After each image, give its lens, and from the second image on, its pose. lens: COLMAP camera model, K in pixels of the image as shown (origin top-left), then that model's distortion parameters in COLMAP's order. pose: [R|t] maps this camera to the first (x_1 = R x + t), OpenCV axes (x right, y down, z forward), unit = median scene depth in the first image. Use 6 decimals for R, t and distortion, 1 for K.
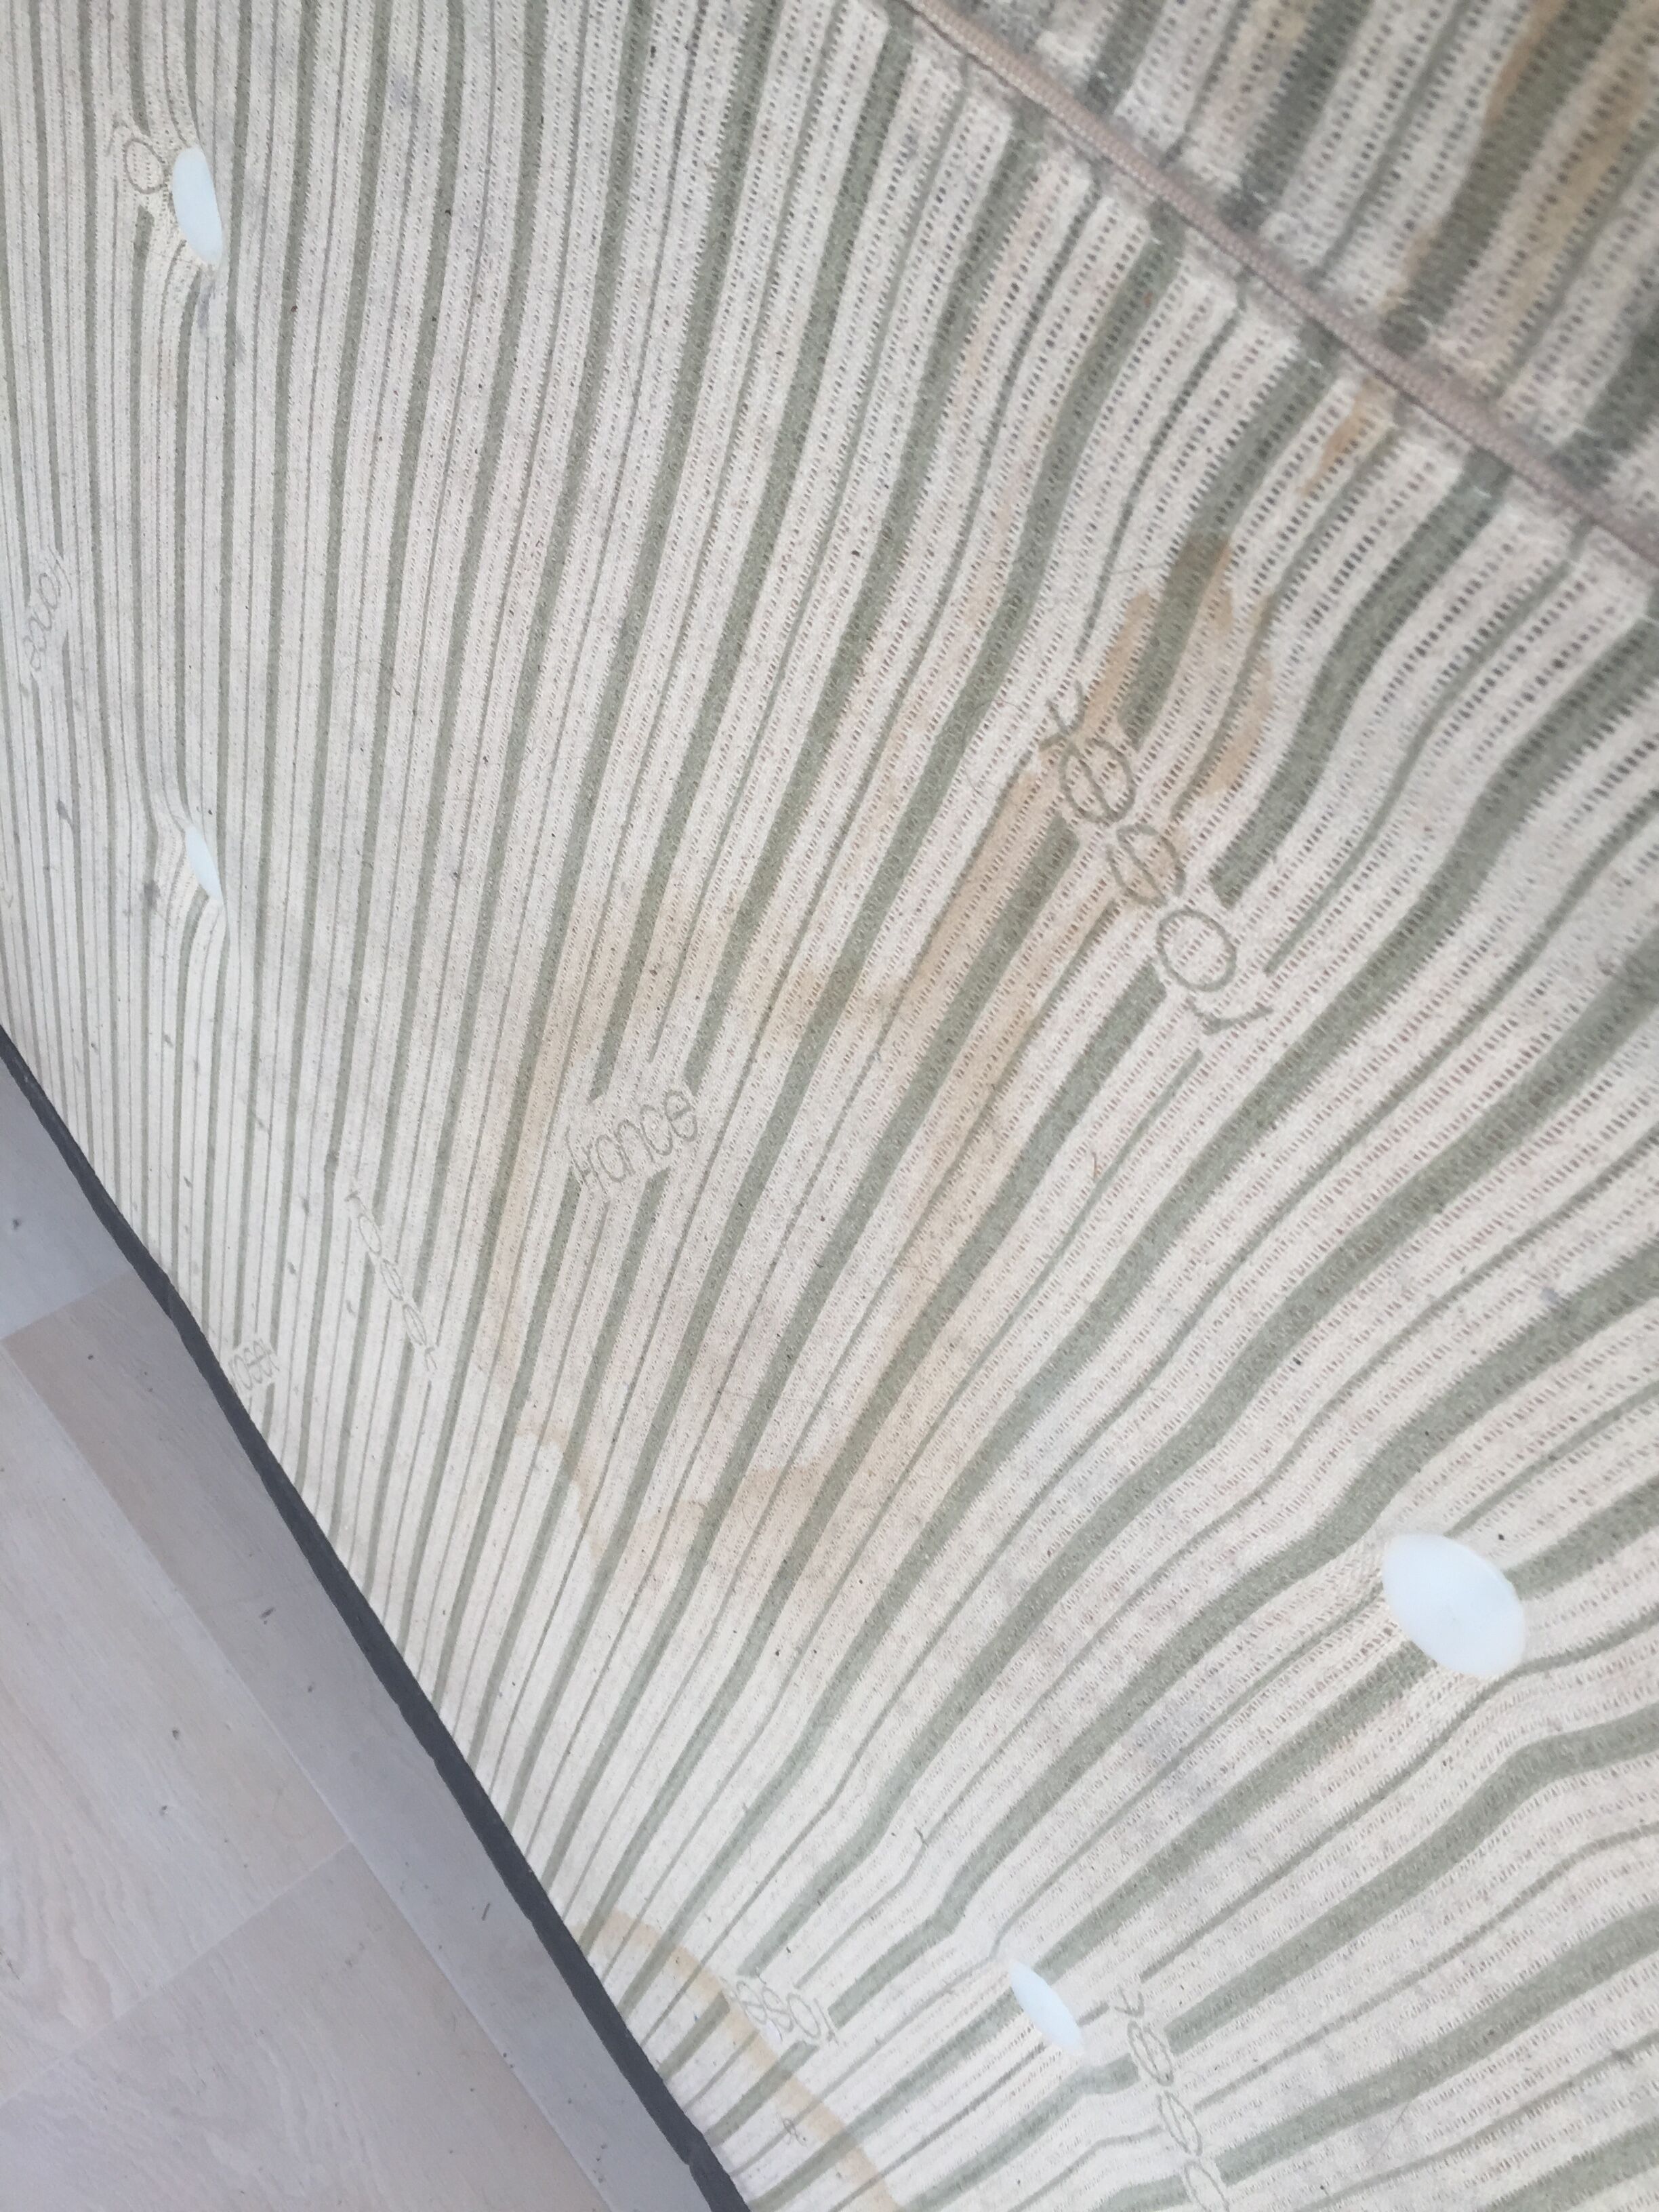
lens RADIAL K [[1852.8, 0, 825.0], [0, 1852.8, 1101.6], [0, 0, 1]] dist [0.040342, -0.007703]
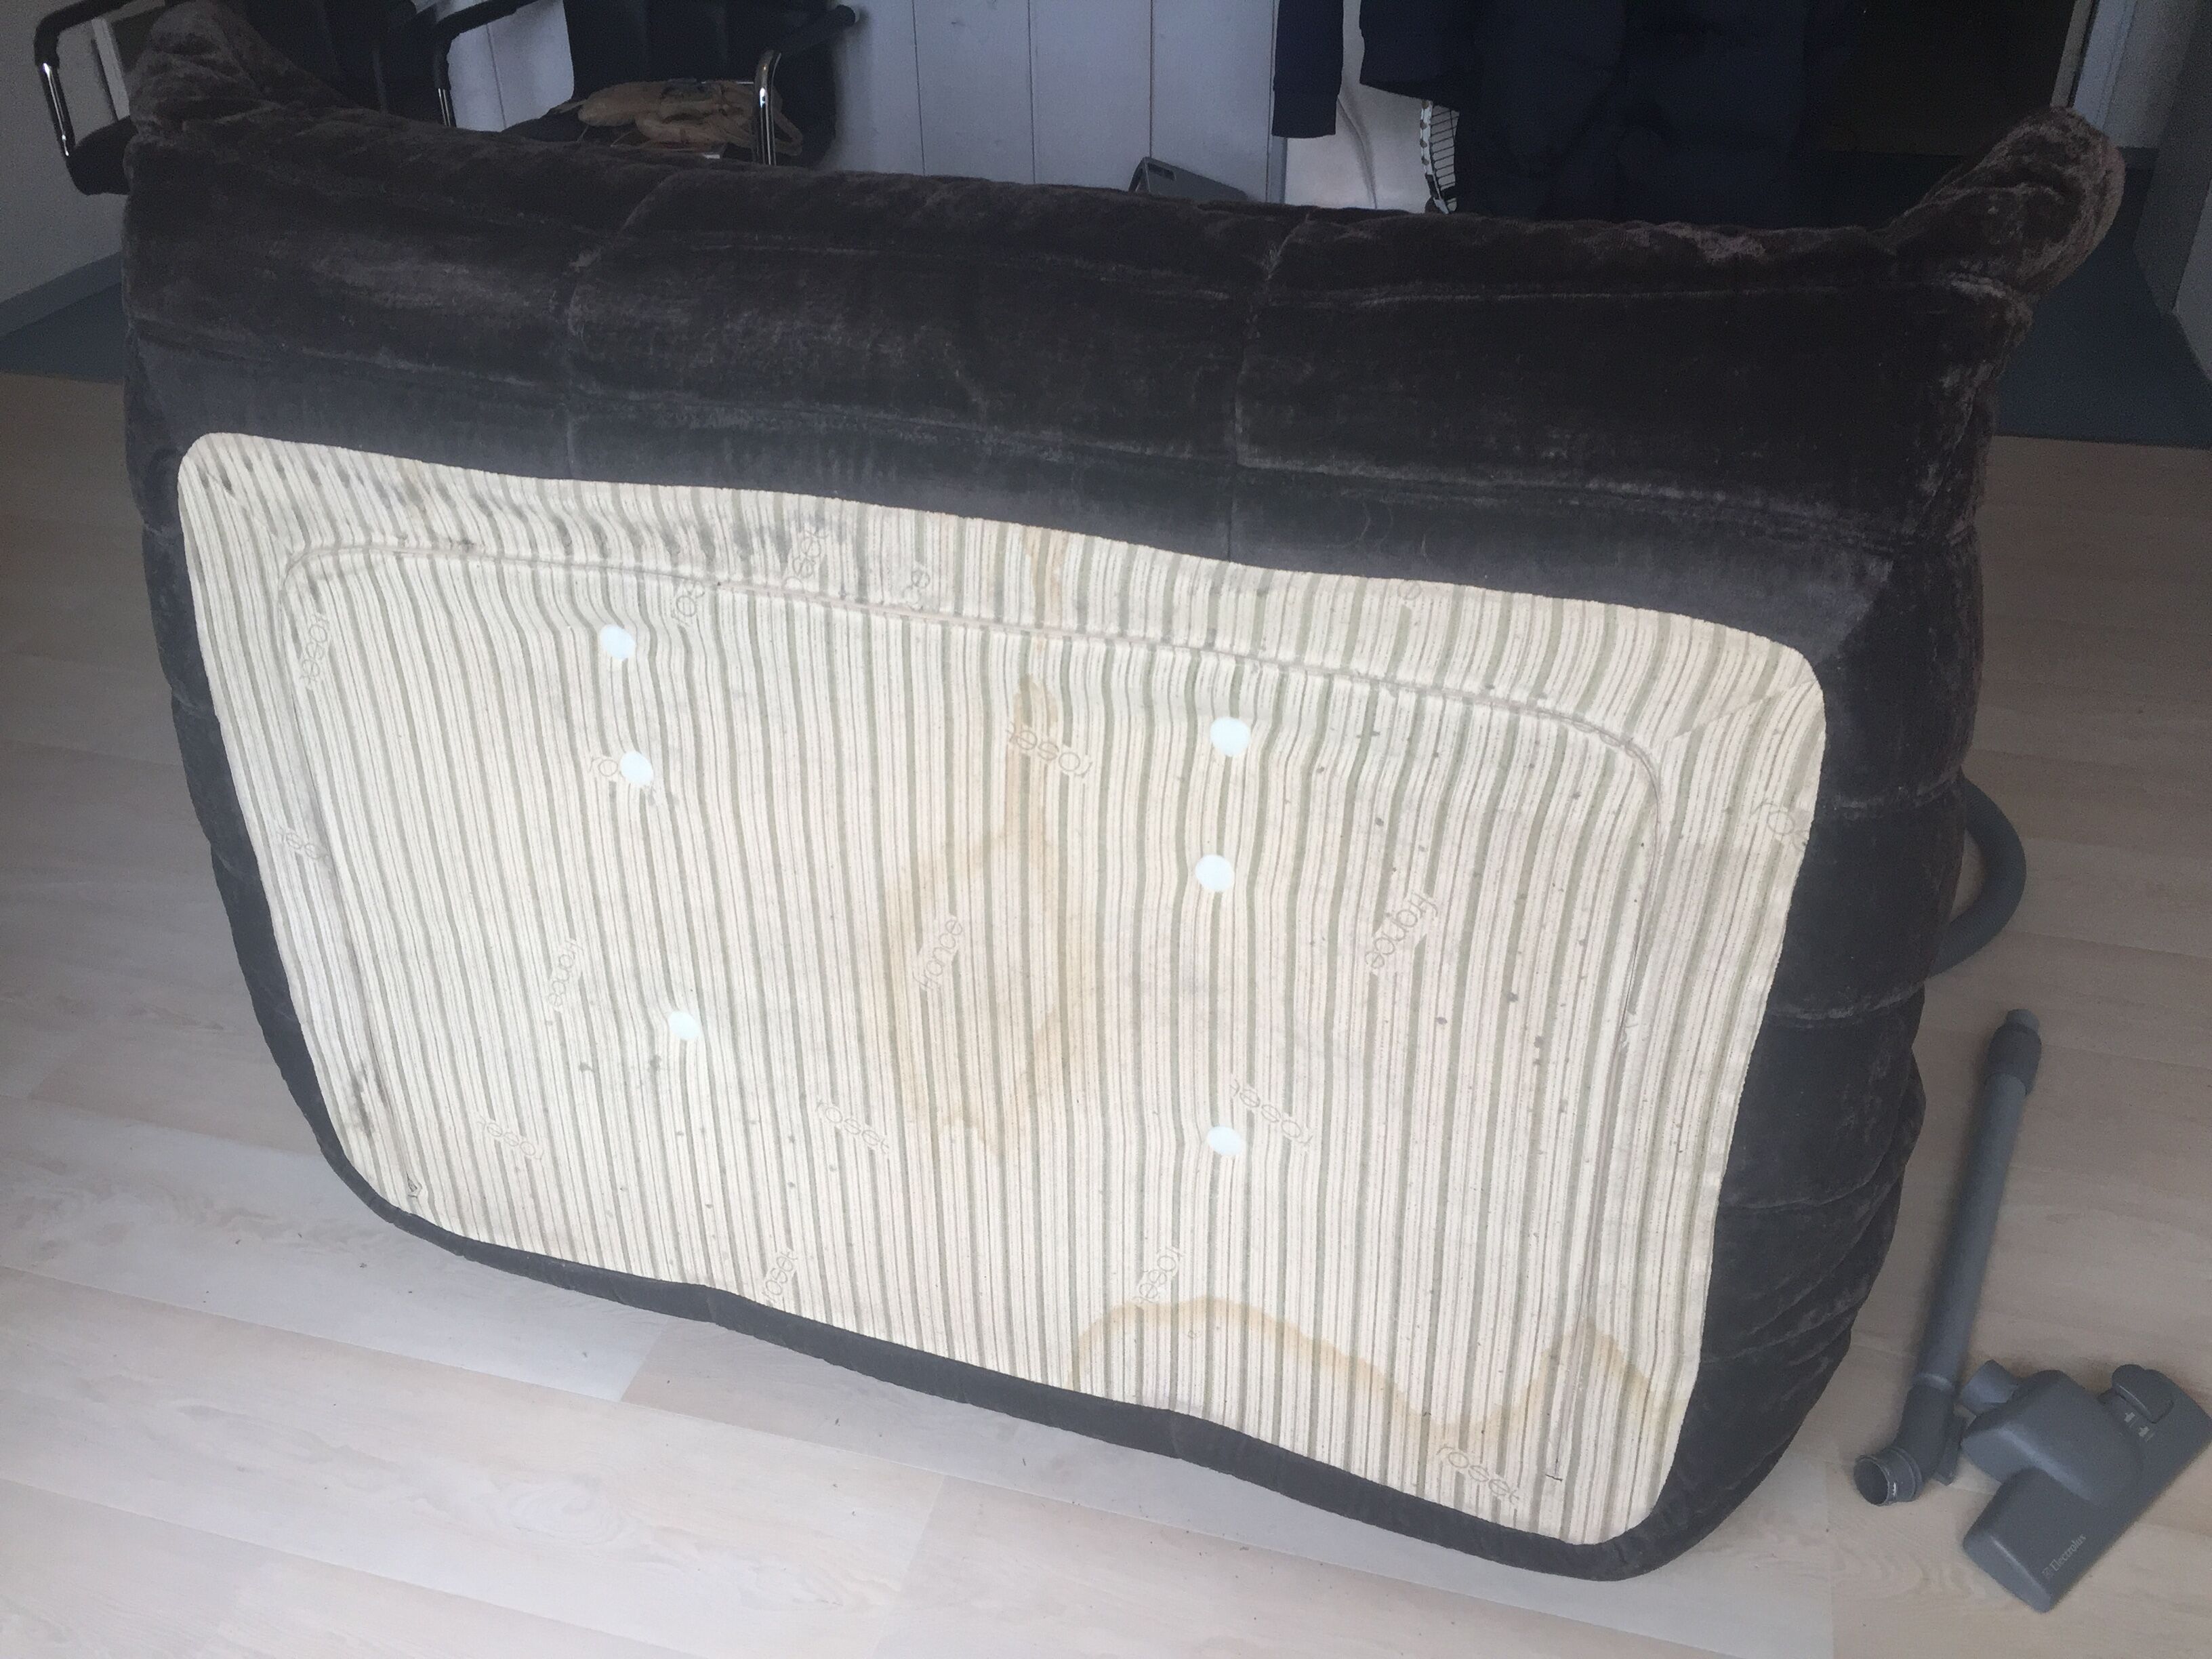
lens RADIAL K [[1852.8, 0, 1107.0], [0, 1852.8, 827.1], [0, 0, 1]] dist [0.040342, -0.007703]
pose [[0.819233, -0.480262, 0.313378, -0.847923], [0.551110, 0.810428, -0.198707, 0.699907], [-0.158539, 0.335494, 0.928606, -2.164425]]
